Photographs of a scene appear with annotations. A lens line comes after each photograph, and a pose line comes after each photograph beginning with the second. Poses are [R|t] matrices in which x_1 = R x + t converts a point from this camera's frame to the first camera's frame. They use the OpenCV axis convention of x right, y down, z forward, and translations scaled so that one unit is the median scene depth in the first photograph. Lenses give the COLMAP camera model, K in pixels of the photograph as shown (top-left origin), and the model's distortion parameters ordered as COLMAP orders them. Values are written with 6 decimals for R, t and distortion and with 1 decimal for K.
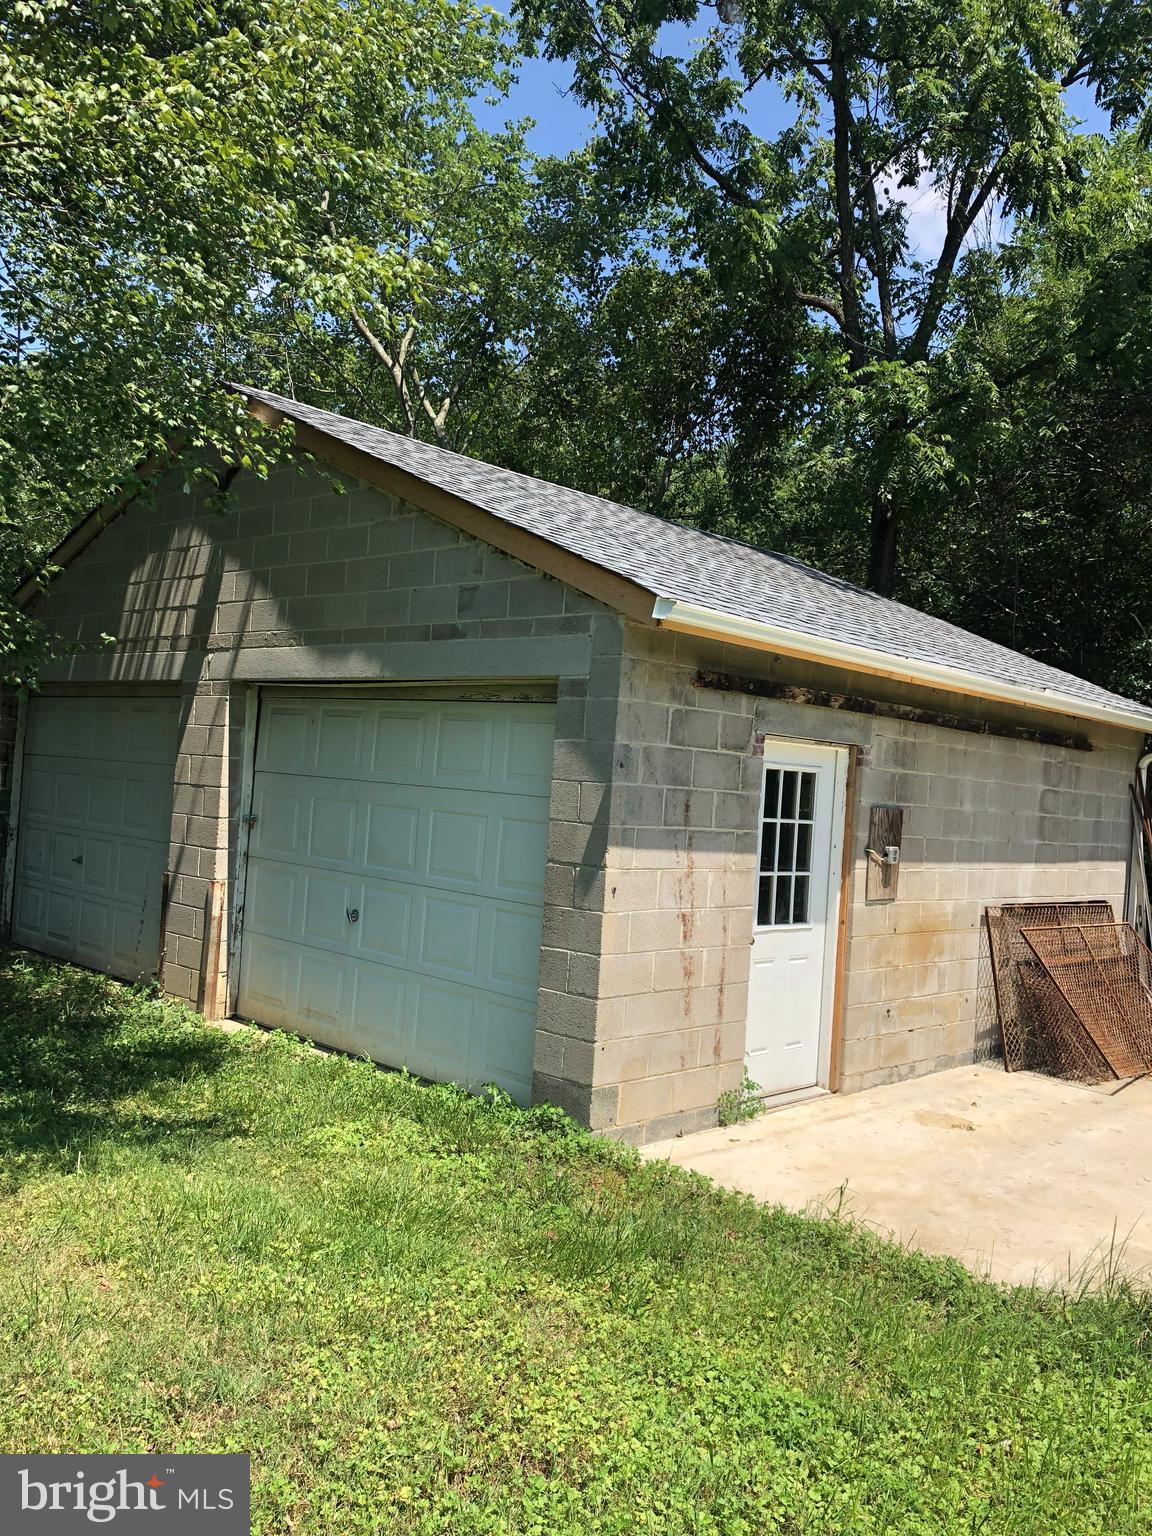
lens RADIAL K [[1236.6, 0, 576.0], [0, 1236.6, 768.0], [0, 0, 1]] dist [0.092217, -0.000319]
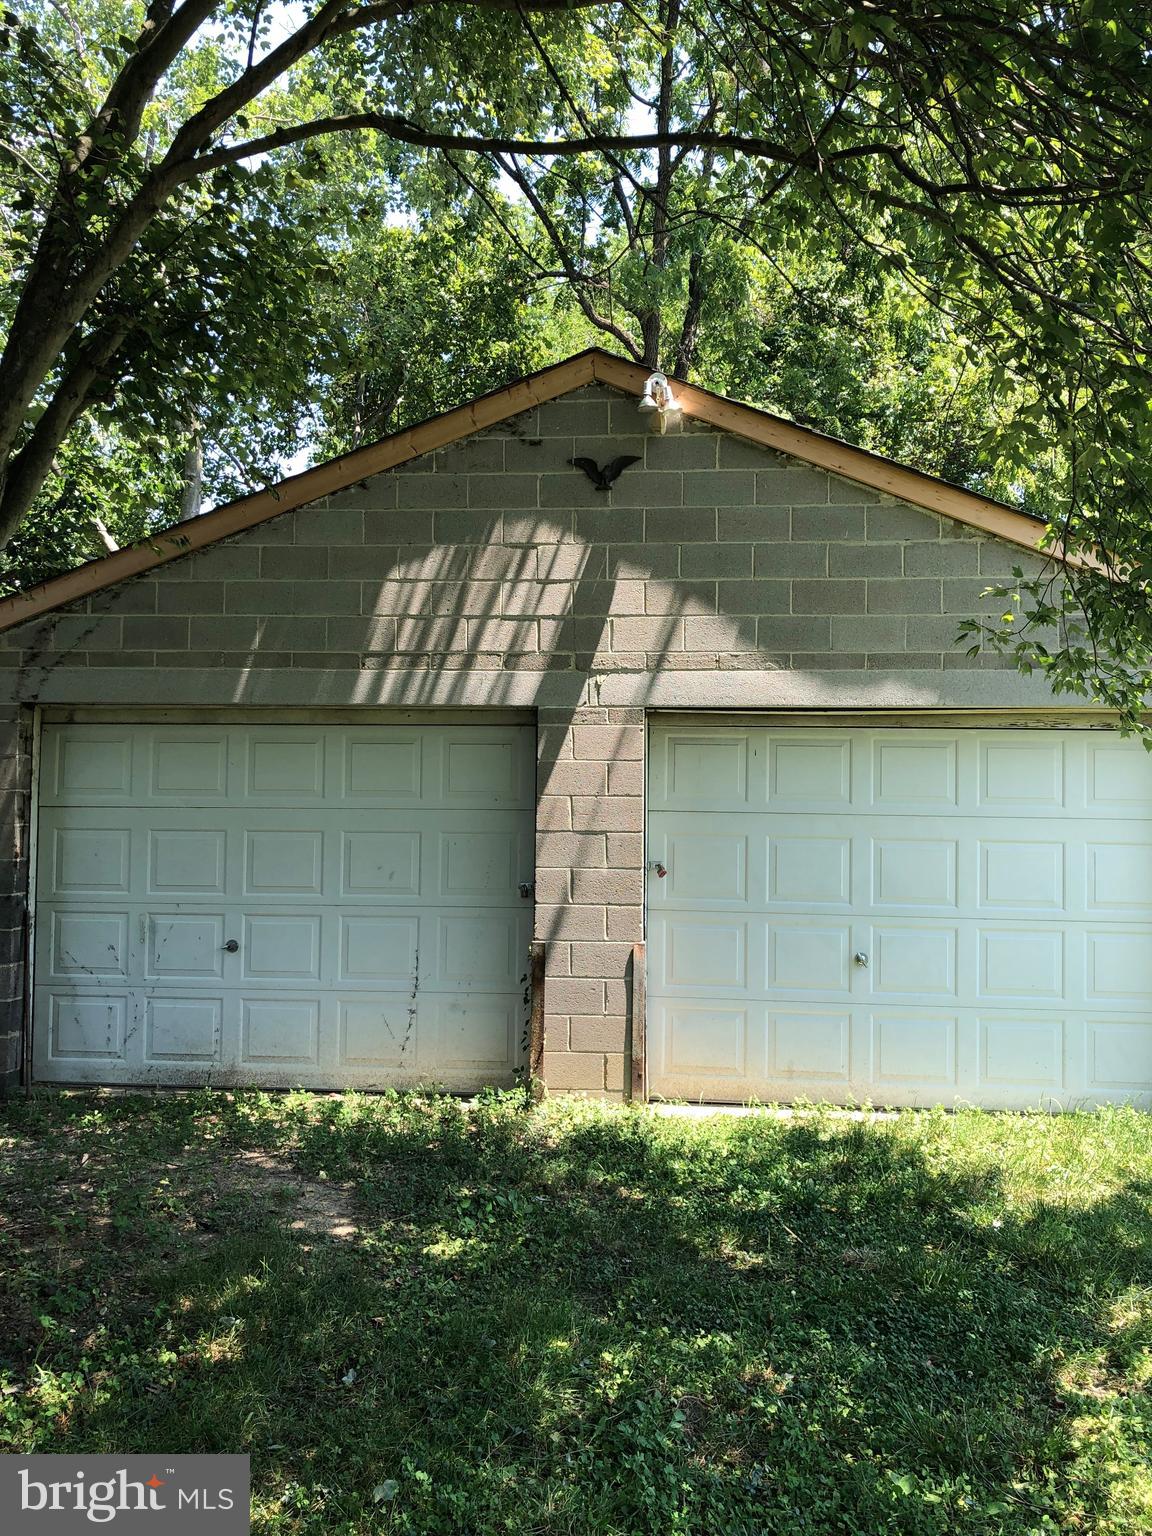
lens RADIAL K [[1236.6, 0, 576.0], [0, 1236.6, 768.0], [0, 0, 1]] dist [0.092217, -0.000319]
pose [[0.780185, -0.043025, 0.624067, -0.843319], [0.036561, 0.999063, 0.023170, -0.049800], [-0.624479, 0.004739, 0.781027, 0.363172]]
